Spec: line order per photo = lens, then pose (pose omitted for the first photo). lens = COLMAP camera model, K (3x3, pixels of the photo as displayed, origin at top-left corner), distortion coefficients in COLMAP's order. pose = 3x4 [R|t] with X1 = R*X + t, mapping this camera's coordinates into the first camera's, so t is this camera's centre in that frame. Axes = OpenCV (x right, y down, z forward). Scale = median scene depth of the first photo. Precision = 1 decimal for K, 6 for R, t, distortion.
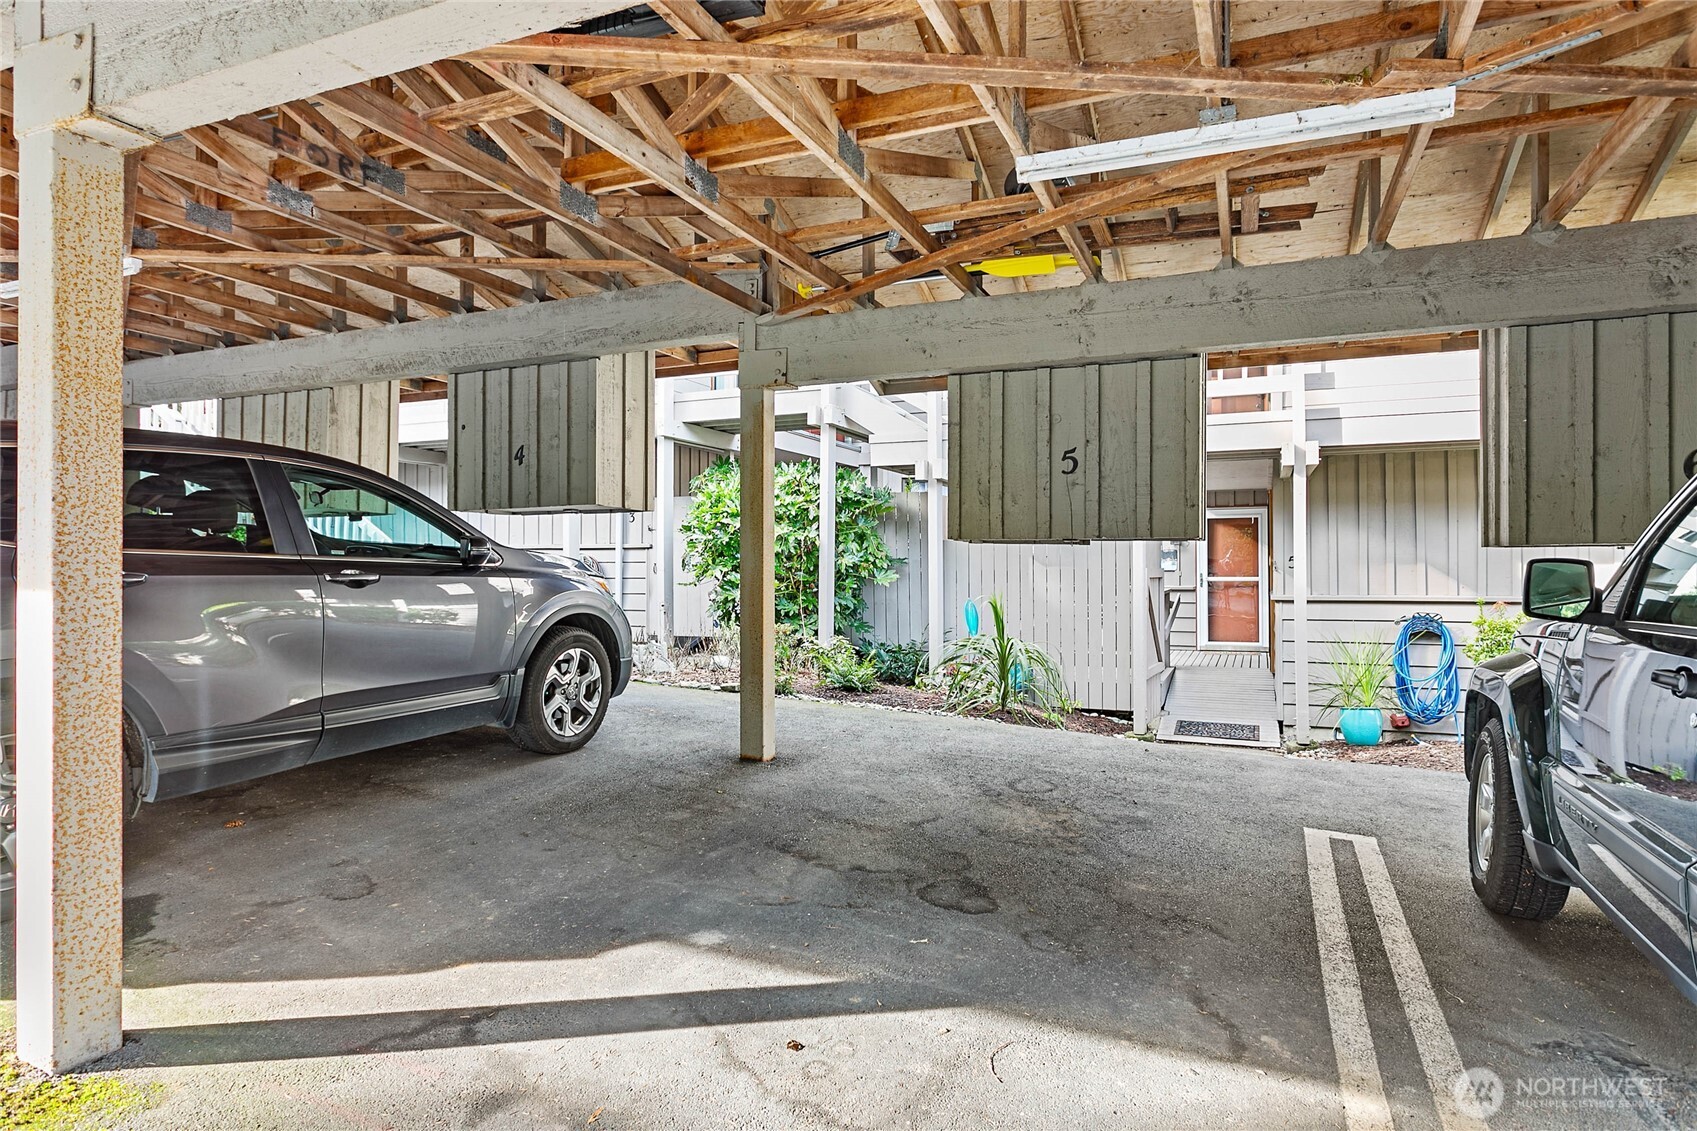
lens RADIAL K [[965.3, 0, 855.6], [0, 965.3, 565.4], [0, 0, 1]] dist [0.006031, 0.002425]
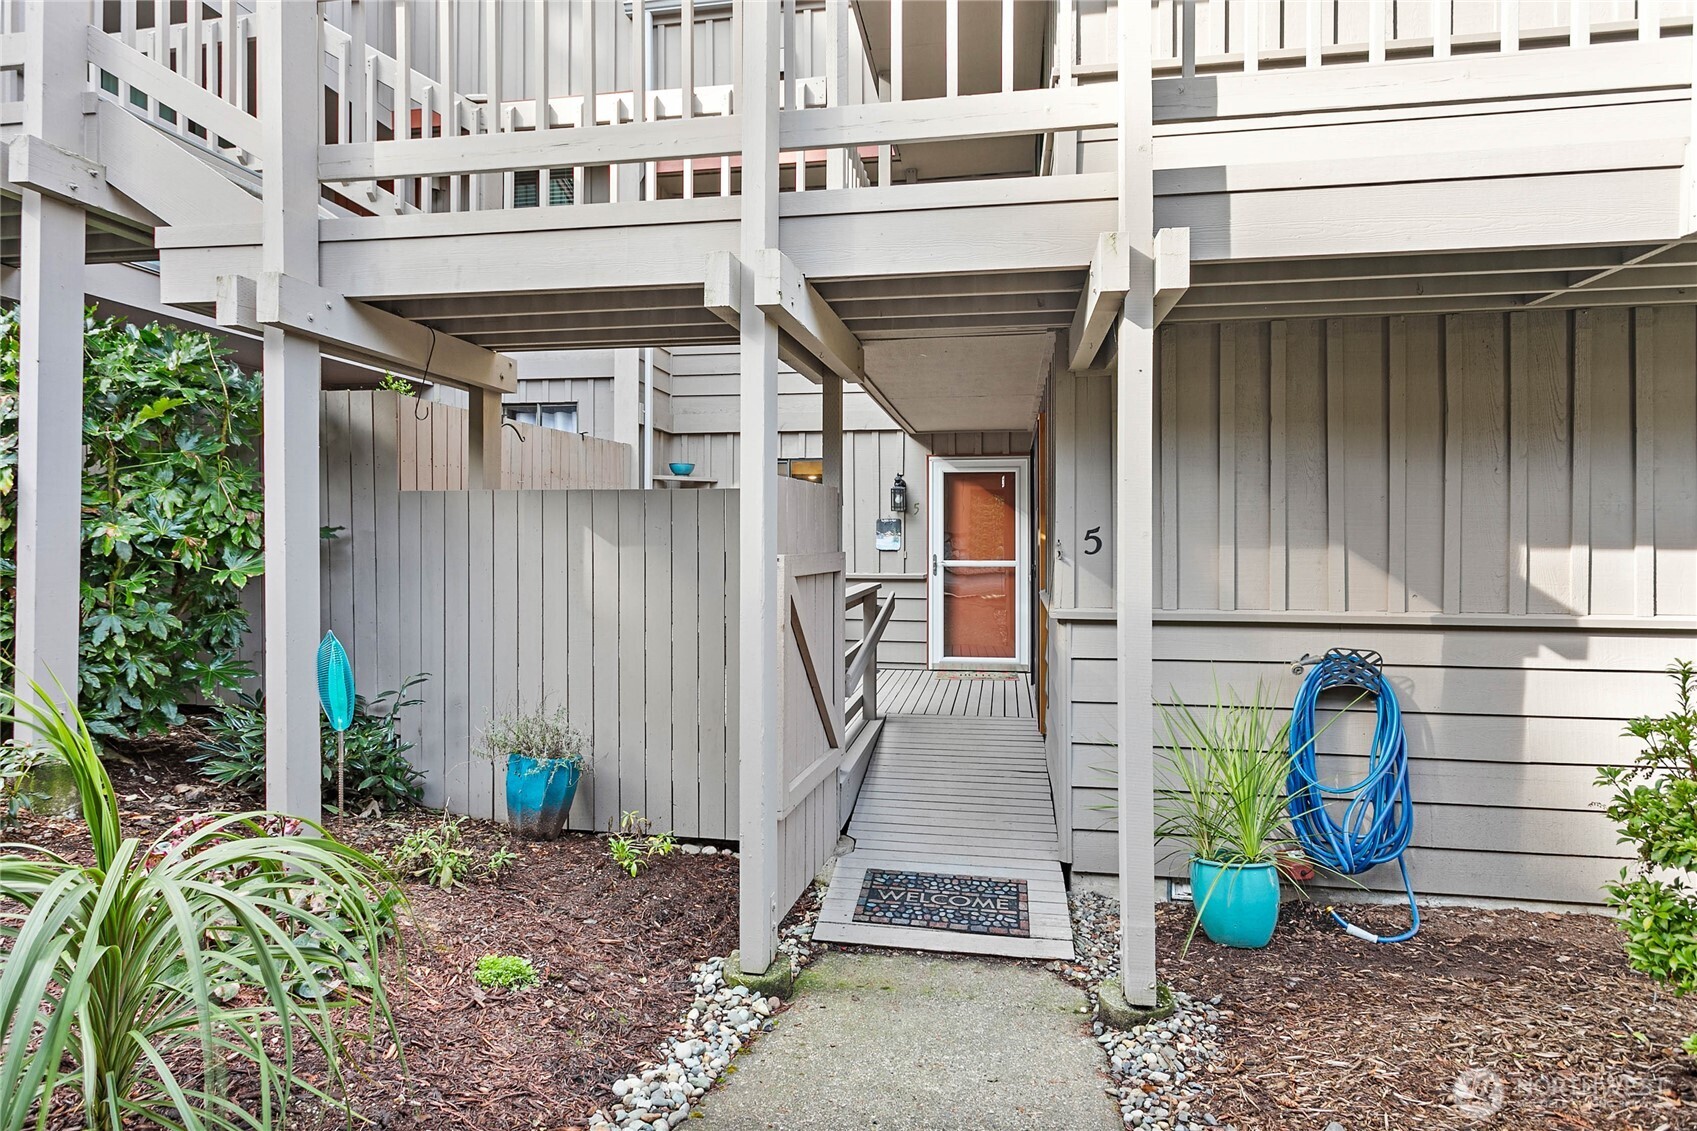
lens RADIAL K [[903.4, 0, 847.9], [0, 903.4, 554.1], [0, 0, 1]] dist [-0.001580, 0.000026]
pose [[0.974103, 0.002454, 0.226092, 0.227142], [-0.006589, 0.999824, 0.017539, -0.004045], [-0.226010, -0.018574, 0.973948, 0.582238]]
